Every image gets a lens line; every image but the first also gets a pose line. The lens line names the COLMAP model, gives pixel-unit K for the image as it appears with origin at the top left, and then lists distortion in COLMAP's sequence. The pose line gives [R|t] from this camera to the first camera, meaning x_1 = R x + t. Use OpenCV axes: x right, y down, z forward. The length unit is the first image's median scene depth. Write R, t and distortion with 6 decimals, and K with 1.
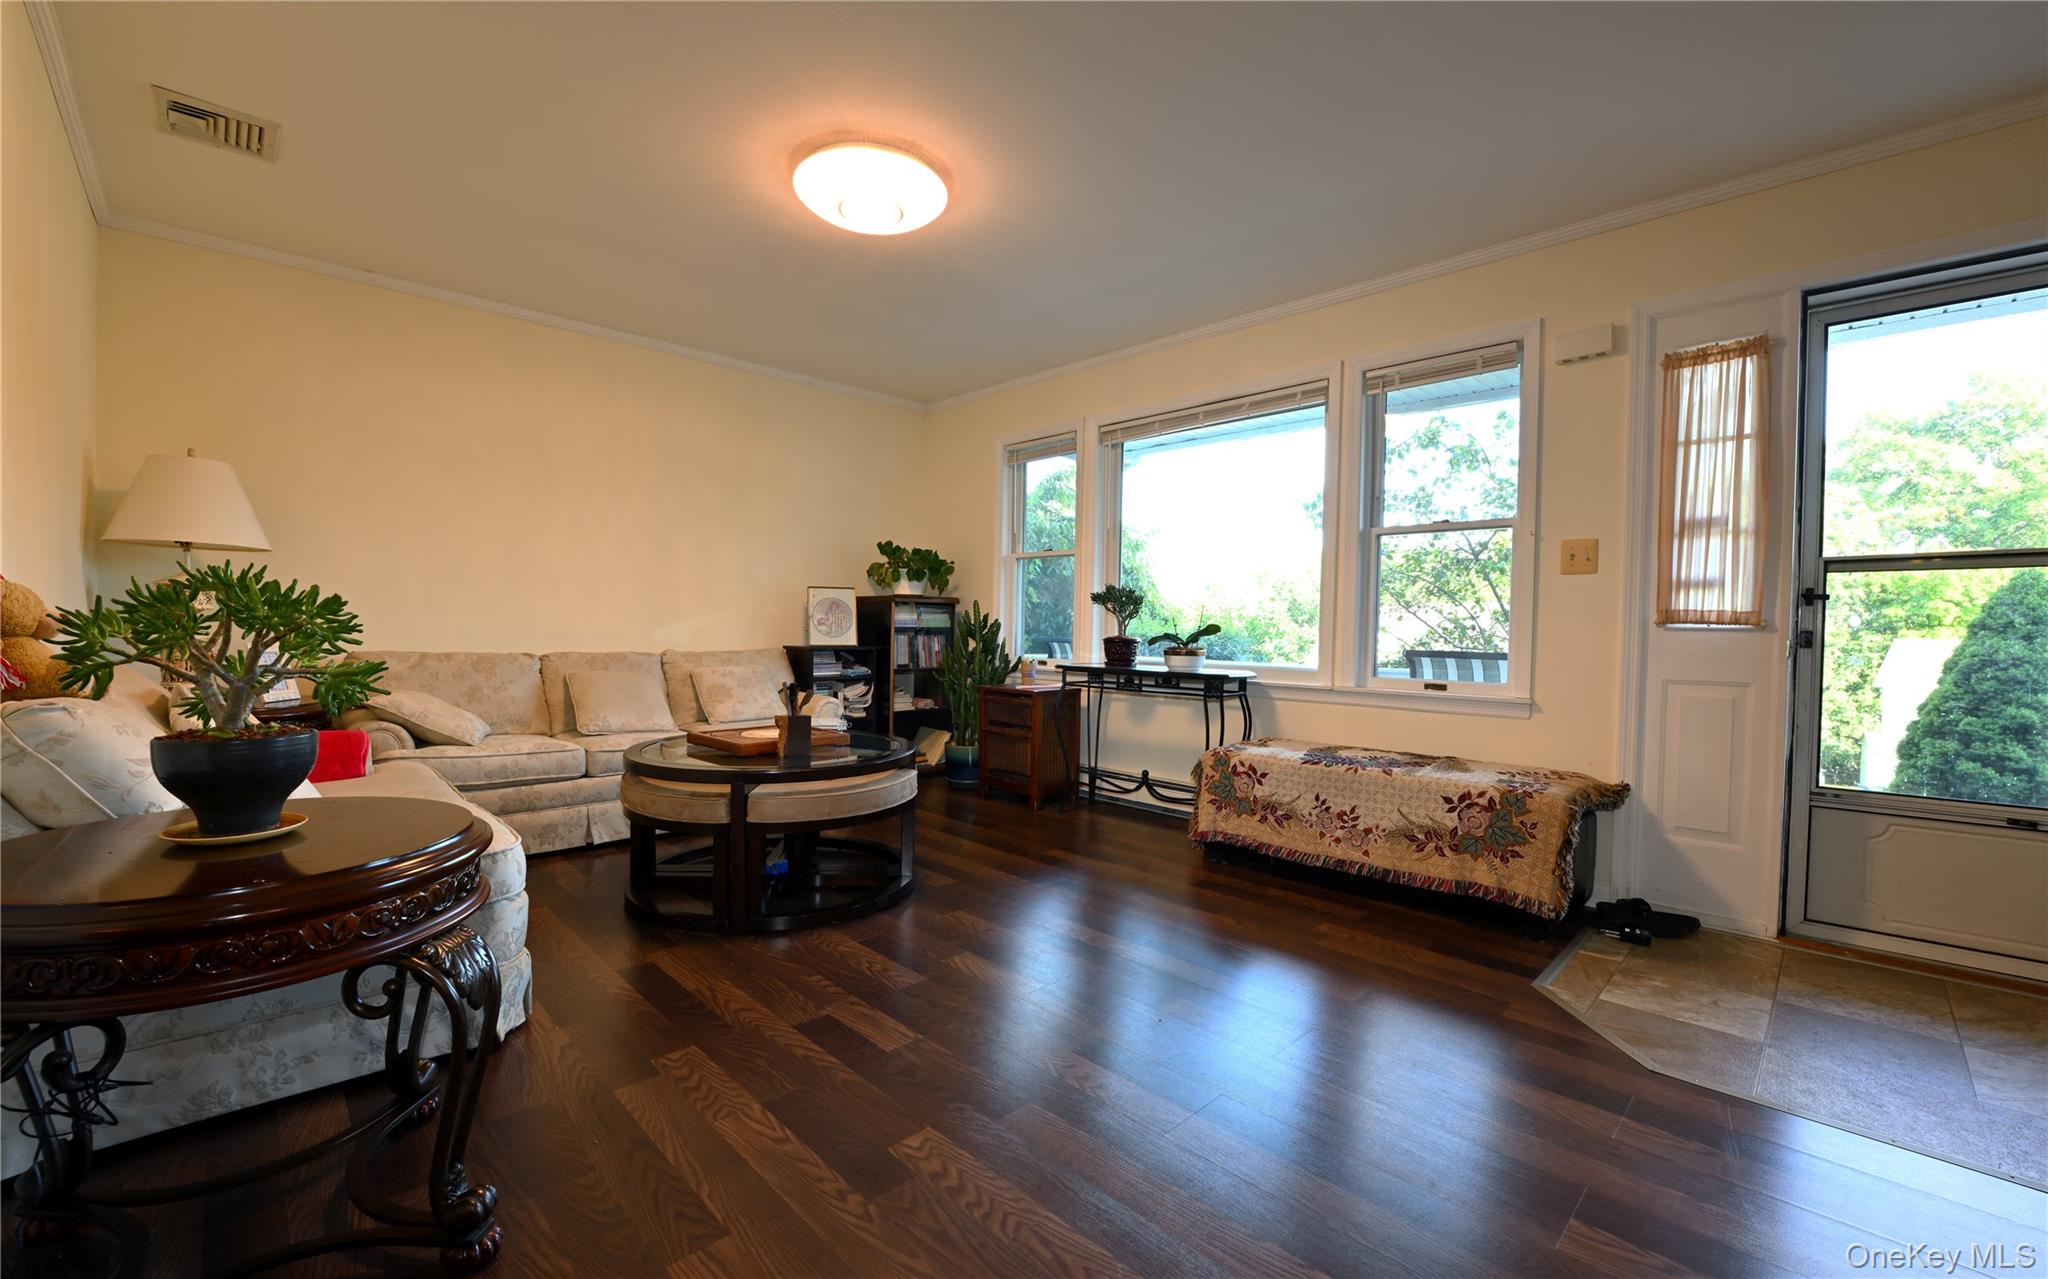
lens RADIAL K [[838.4, 0, 1022.3], [0, 838.4, 634.6], [0, 0, 1]] dist [-0.001568, -0.000061]
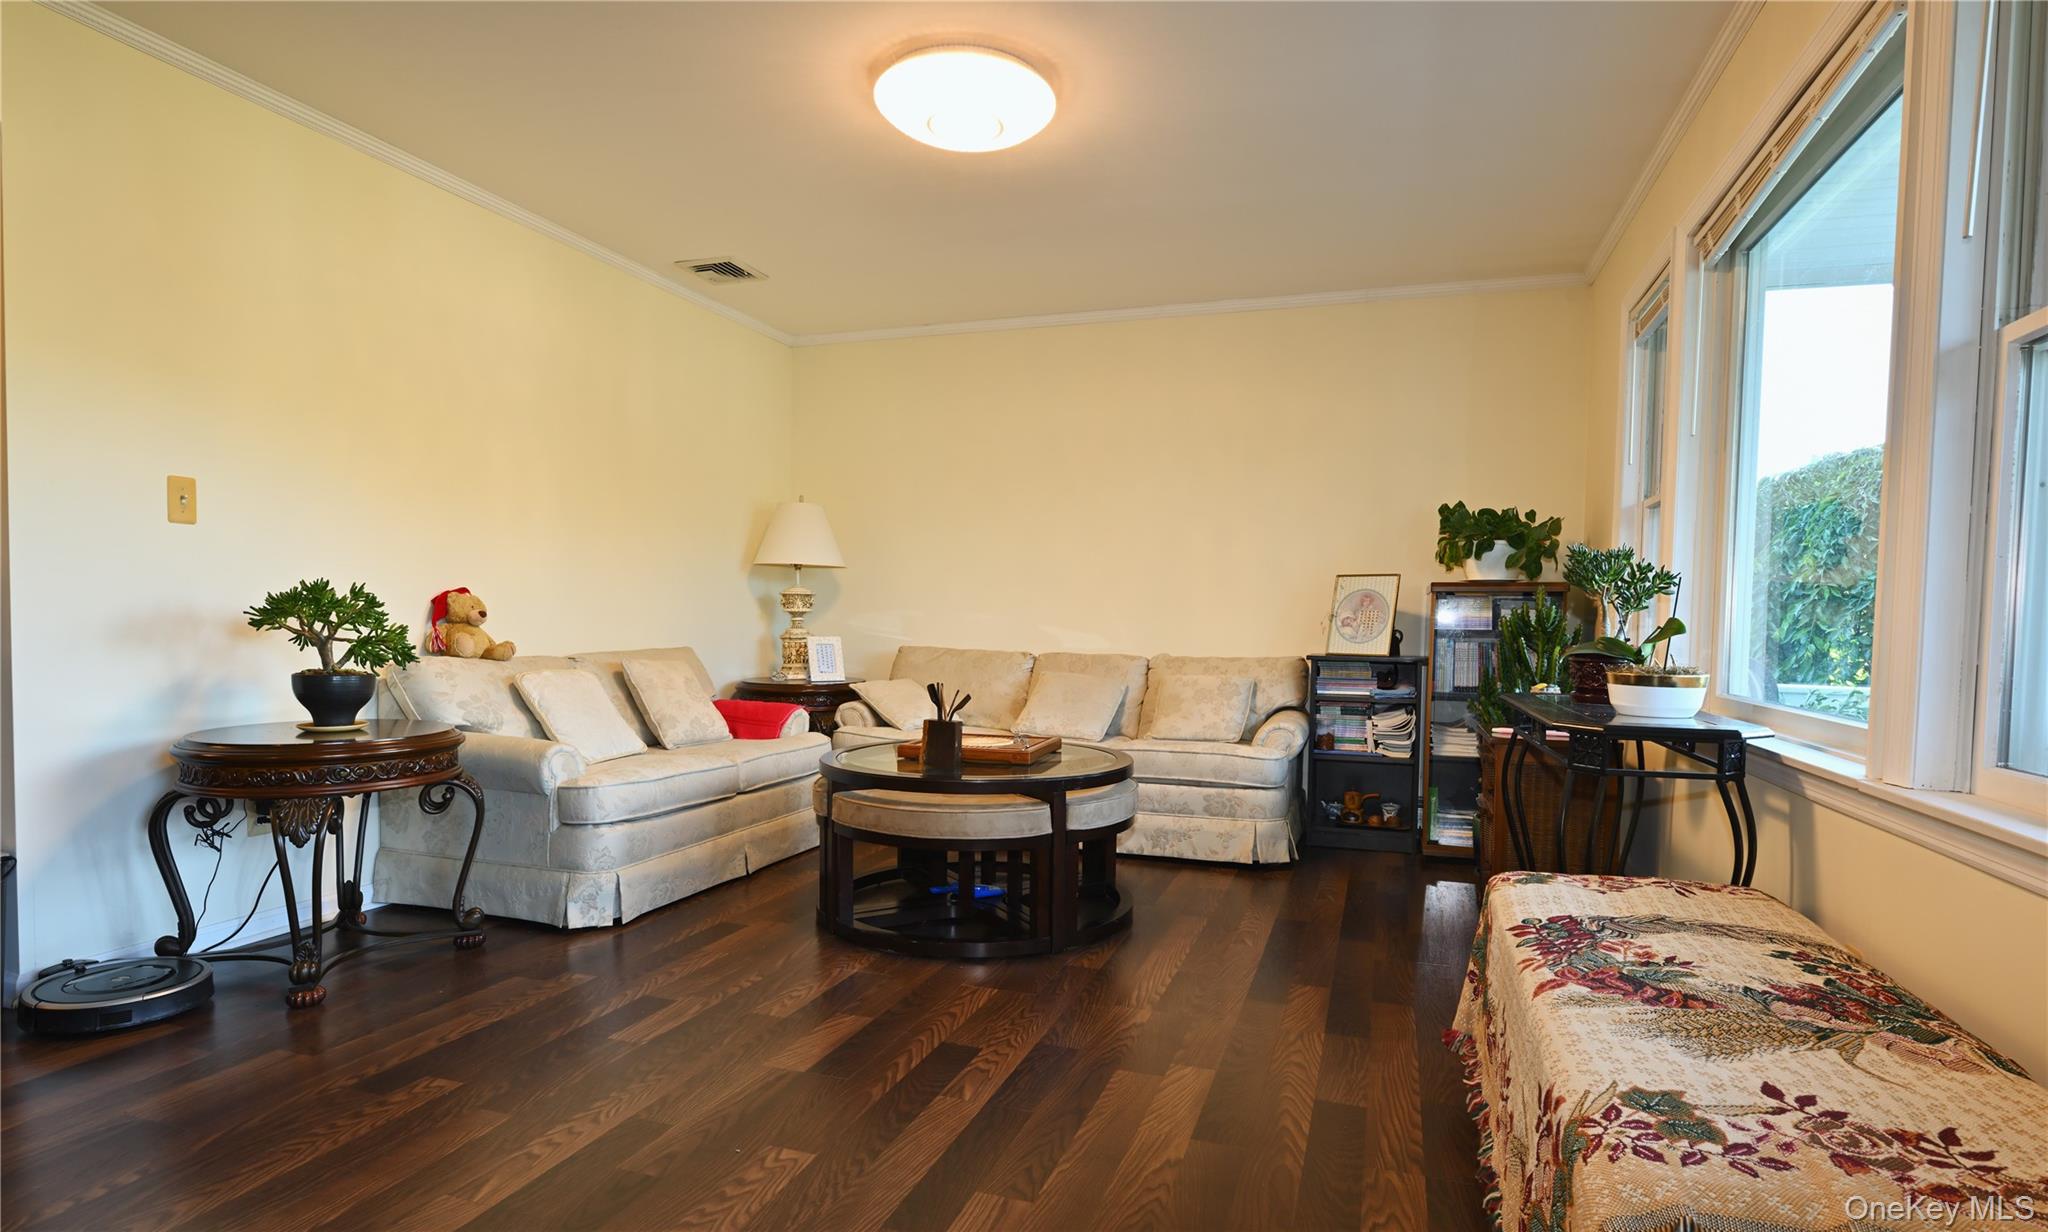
lens RADIAL K [[1064.1, 0, 1025.3], [0, 1064.1, 623.4], [0, 0, 1]] dist [0.005278, 0.000341]
pose [[0.457589, -0.002439, -0.889161, 0.573605], [-0.019003, 0.999741, -0.012522, 0.003367], [0.888961, 0.022626, 0.457424, 0.402806]]
